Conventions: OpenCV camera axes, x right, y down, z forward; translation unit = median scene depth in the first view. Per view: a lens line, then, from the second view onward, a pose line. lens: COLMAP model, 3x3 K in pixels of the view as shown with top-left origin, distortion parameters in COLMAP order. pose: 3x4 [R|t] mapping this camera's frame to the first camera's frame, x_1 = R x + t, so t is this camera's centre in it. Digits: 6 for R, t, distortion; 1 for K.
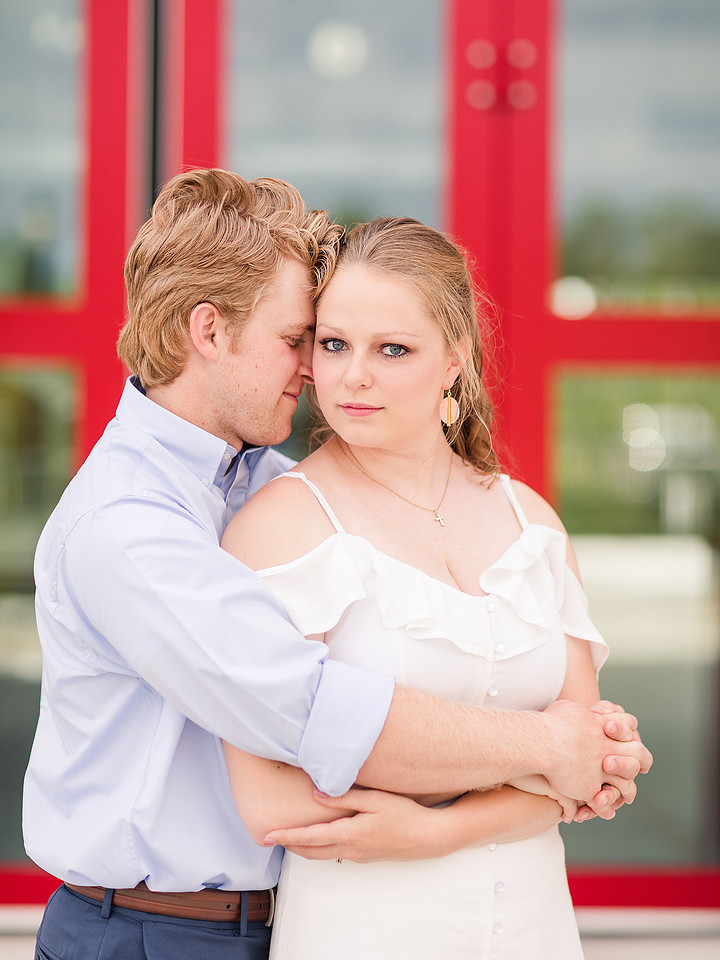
lens RADIAL K [[3043.7, 0, 352.5], [0, 3043.7, 480.2], [0, 0, 1]] dist [-0.200007, 0.000000]
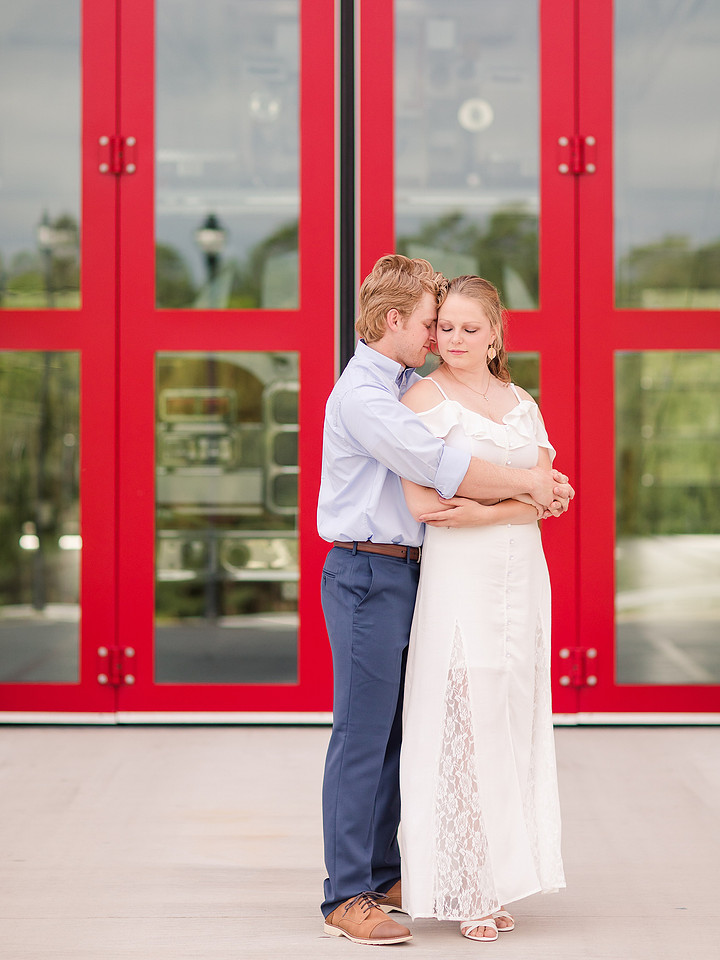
lens RADIAL K [[3043.7, 0, 355.5], [0, 3043.7, 479.2], [0, 0, 1]] dist [-0.200007, 0.000000]
pose [[0.999940, 0.005903, -0.009200, -0.057681], [-0.005918, 0.999981, -0.001615, 0.088057], [0.009190, 0.001670, 0.999956, -1.546247]]
